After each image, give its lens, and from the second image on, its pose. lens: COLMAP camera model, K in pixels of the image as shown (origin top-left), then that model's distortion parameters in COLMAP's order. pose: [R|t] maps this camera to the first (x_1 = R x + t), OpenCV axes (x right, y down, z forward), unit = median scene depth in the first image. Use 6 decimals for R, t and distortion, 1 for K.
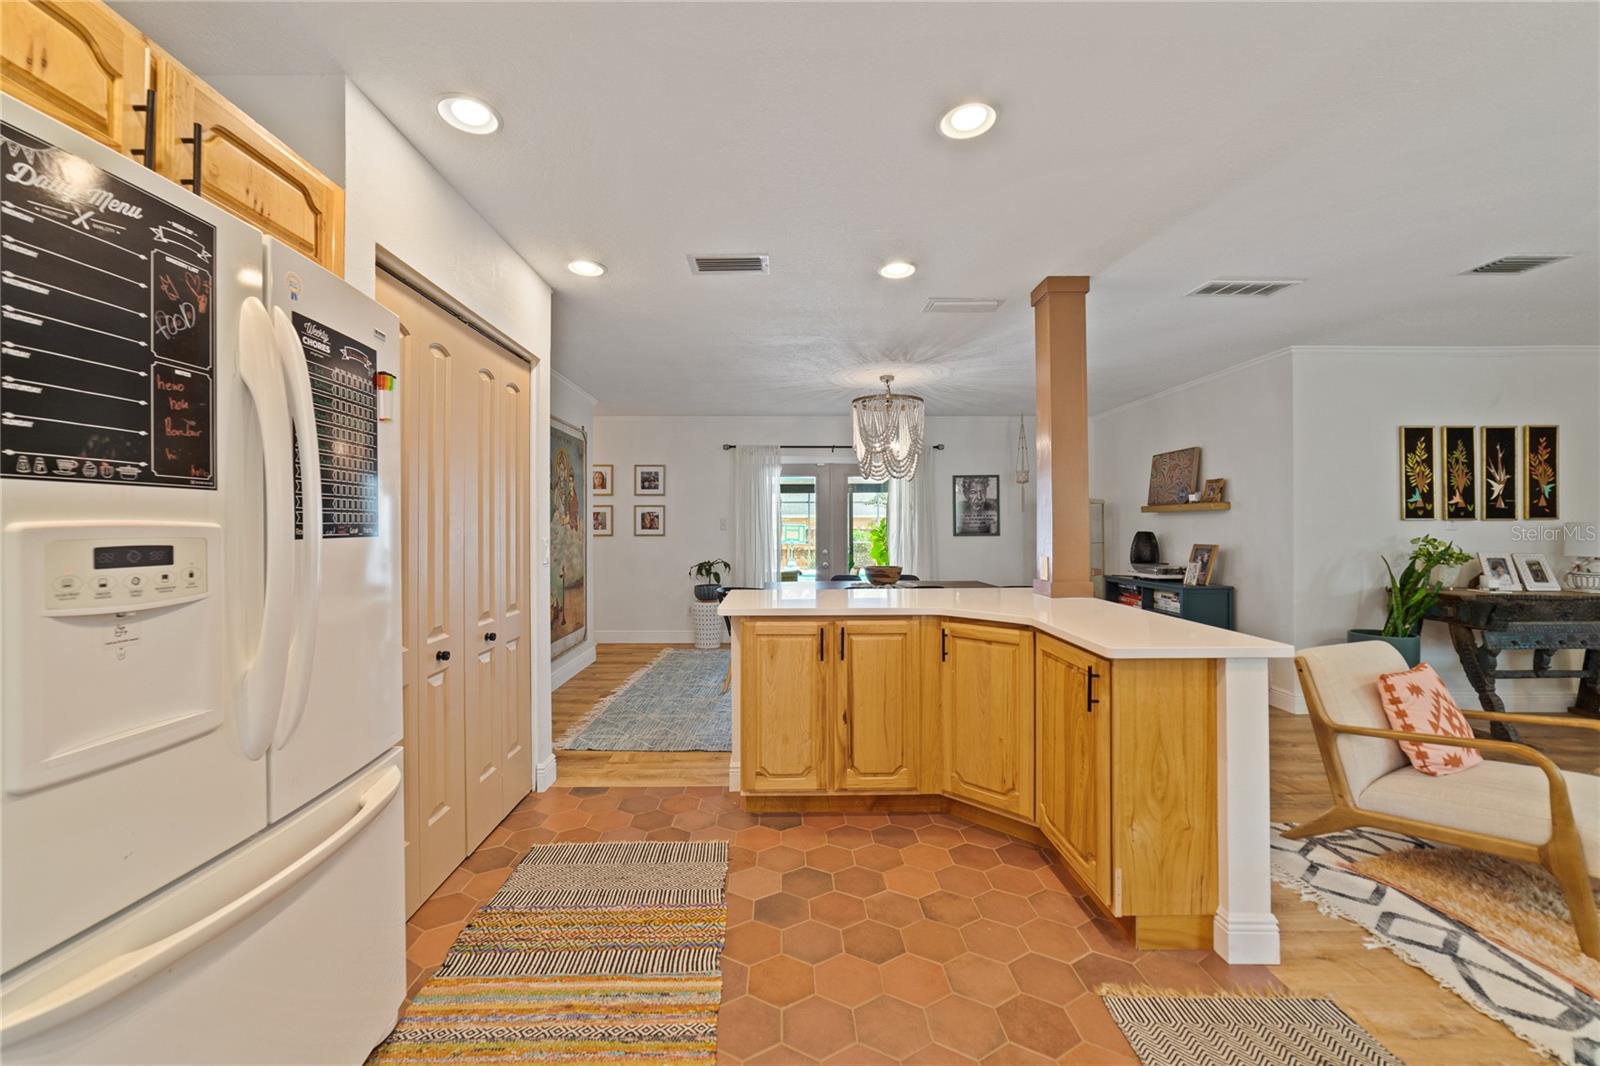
lens RADIAL K [[624.8, 0, 797.0], [0, 624.8, 525.0], [0, 0, 1]] dist [-0.001314, -0.000175]
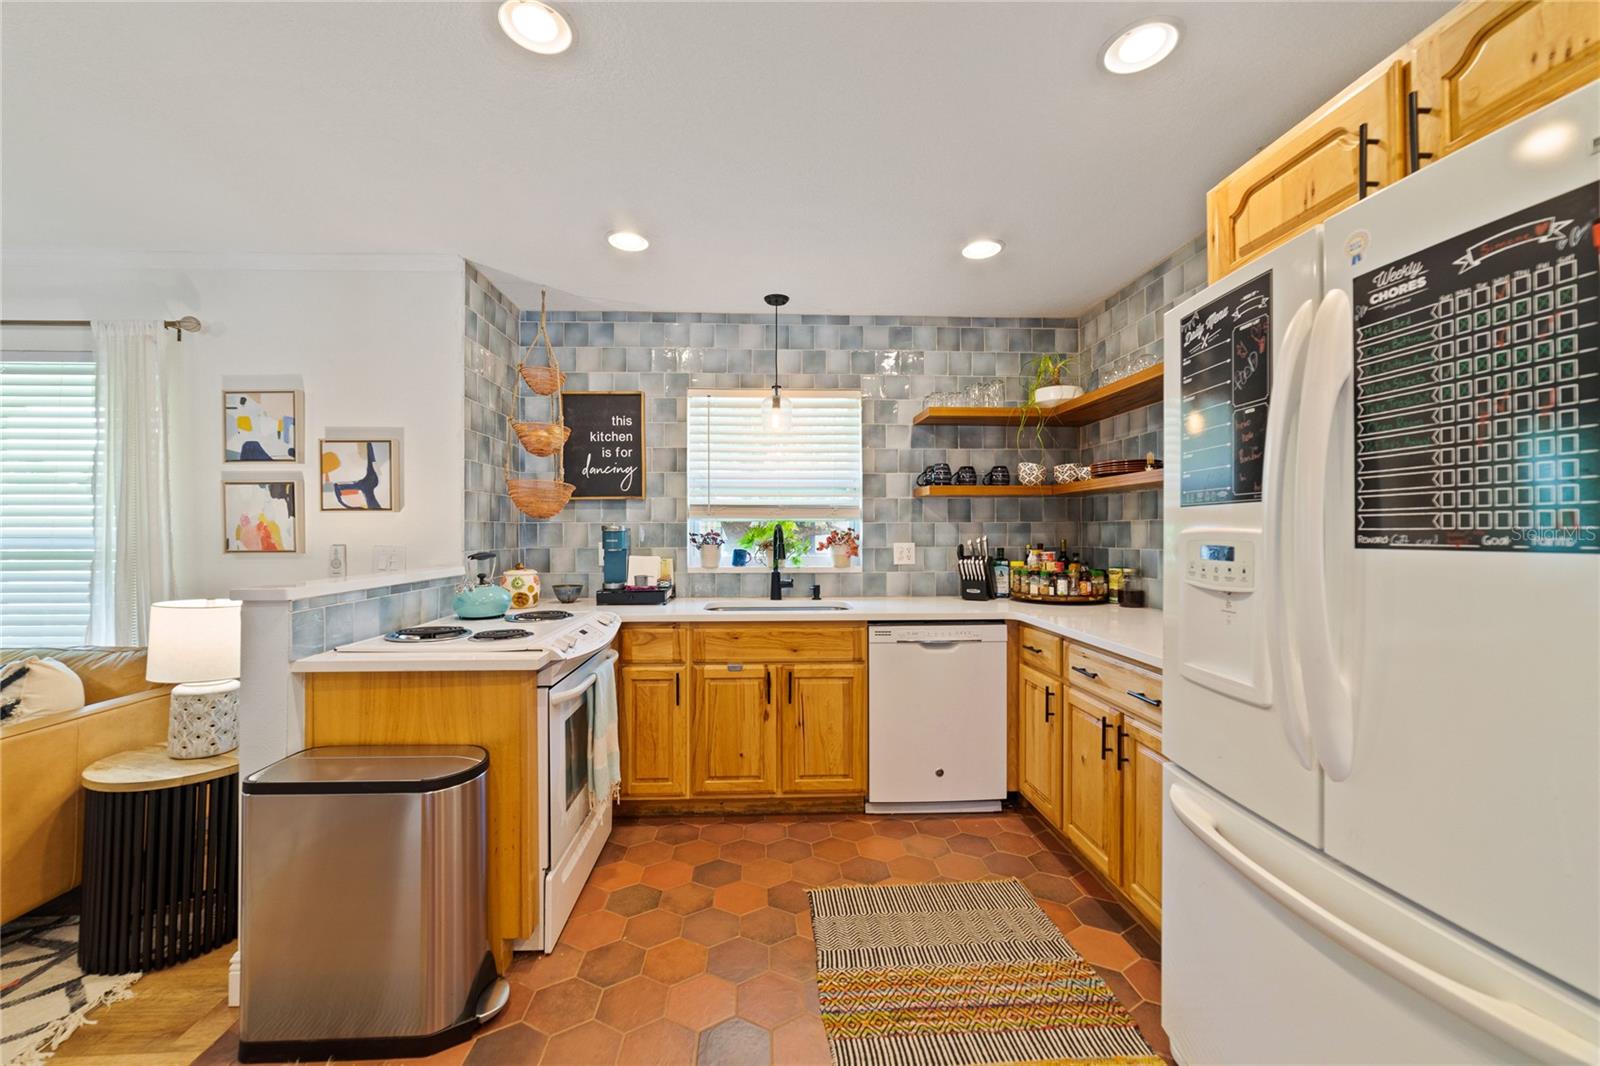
lens RADIAL K [[624.8, 0, 795.0], [0, 624.8, 524.8], [0, 0, 1]] dist [-0.001314, -0.000175]
pose [[-0.999508, 0.003226, -0.031212, -0.025113], [0.003570, 0.999934, -0.010962, -0.002324], [0.031175, -0.011068, -0.999453, 1.979953]]
